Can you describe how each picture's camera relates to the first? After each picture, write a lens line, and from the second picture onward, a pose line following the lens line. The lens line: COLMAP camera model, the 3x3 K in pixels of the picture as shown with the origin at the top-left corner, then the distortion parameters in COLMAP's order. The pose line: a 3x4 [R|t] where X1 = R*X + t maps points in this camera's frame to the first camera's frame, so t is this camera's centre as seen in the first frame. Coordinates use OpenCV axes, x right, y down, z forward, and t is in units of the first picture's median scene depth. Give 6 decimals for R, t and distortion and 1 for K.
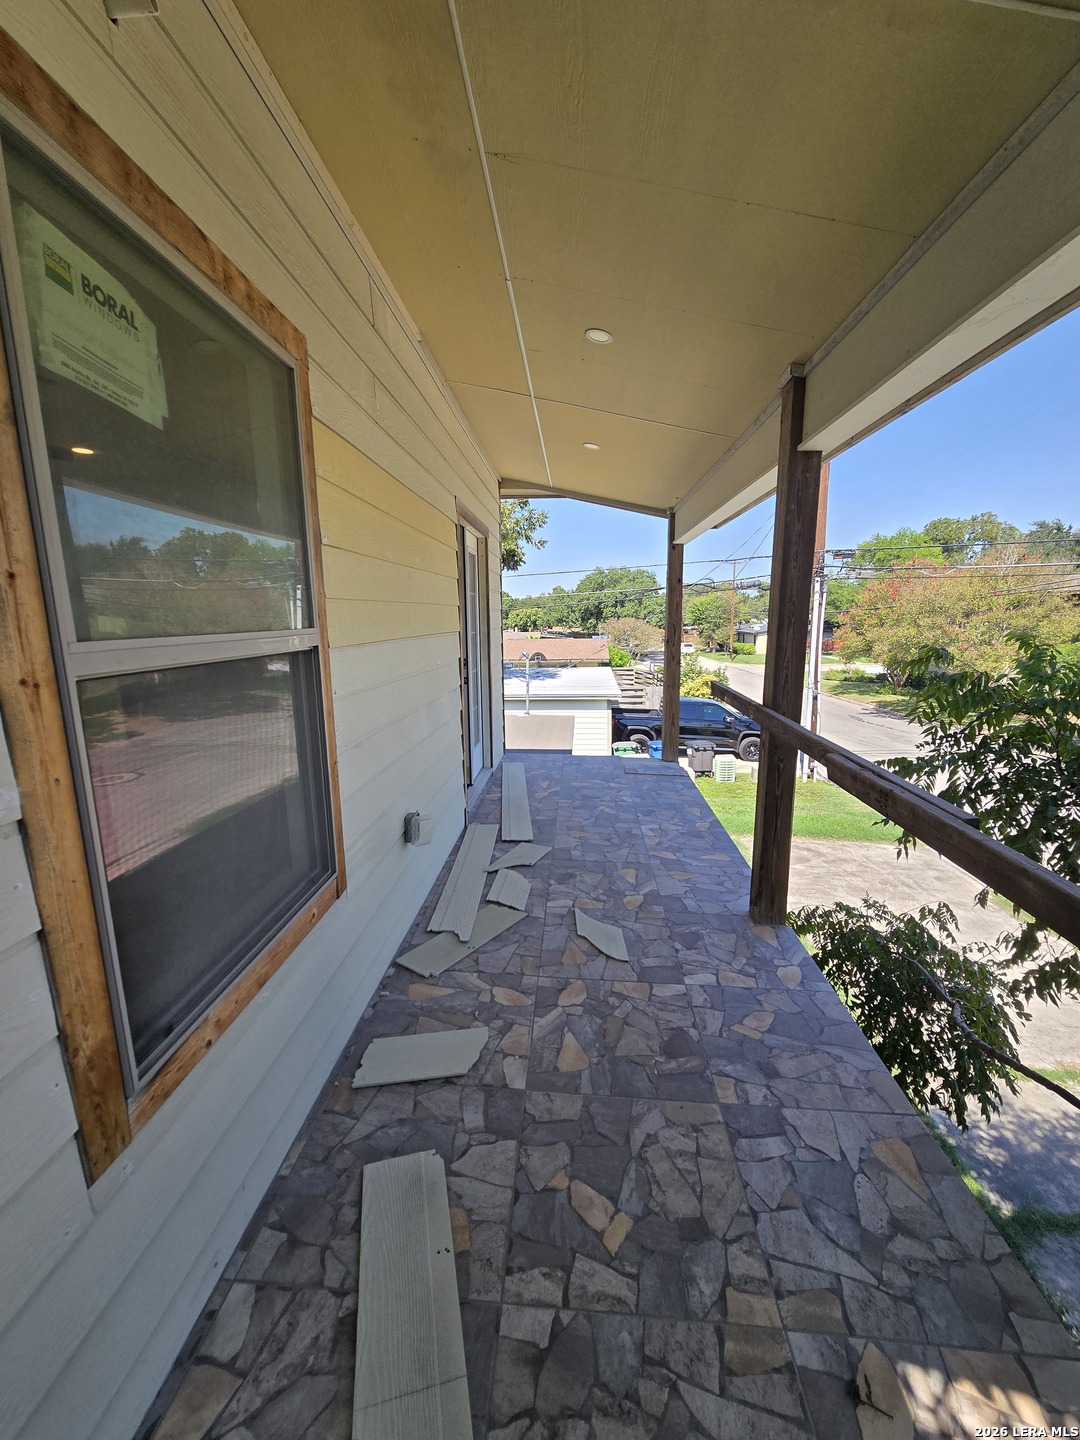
lens RADIAL K [[583.6, 0, 536.4], [0, 583.6, 723.9], [0, 0, 1]] dist [-0.000630, -0.000048]
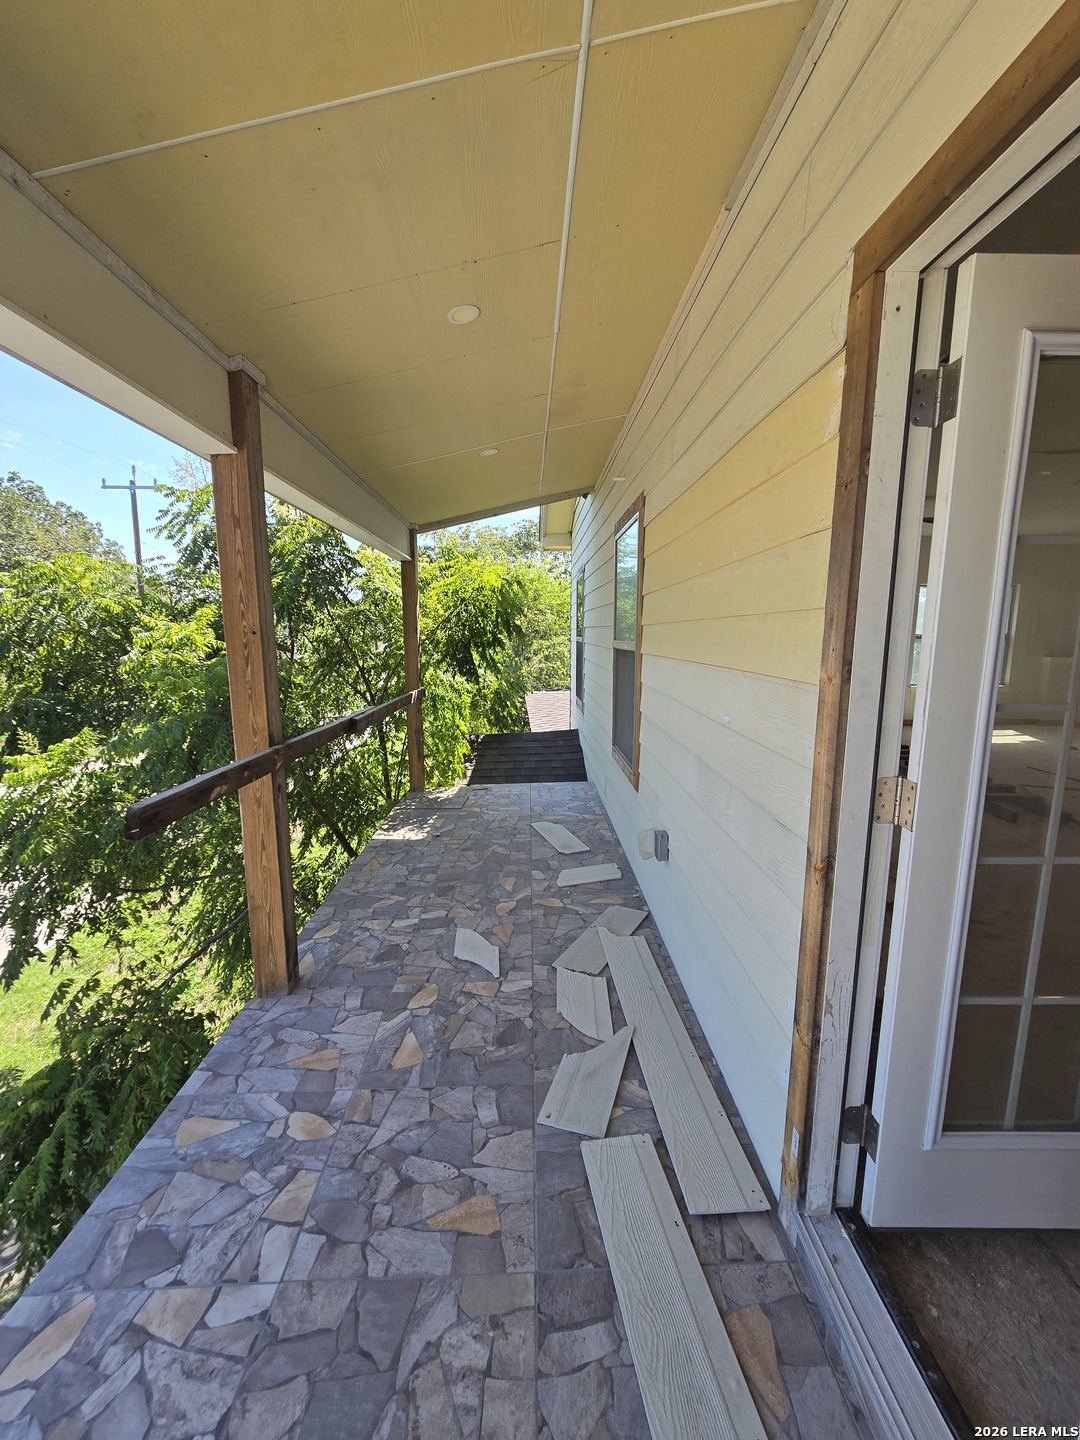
lens RADIAL K [[583.6, 0, 535.9], [0, 583.6, 722.1], [0, 0, 1]] dist [-0.000630, -0.000048]
pose [[-0.996270, 0.029915, -0.080945, 0.069452], [0.001452, 0.943668, 0.330891, -0.319218], [0.086284, 0.329539, -0.940191, 1.671462]]
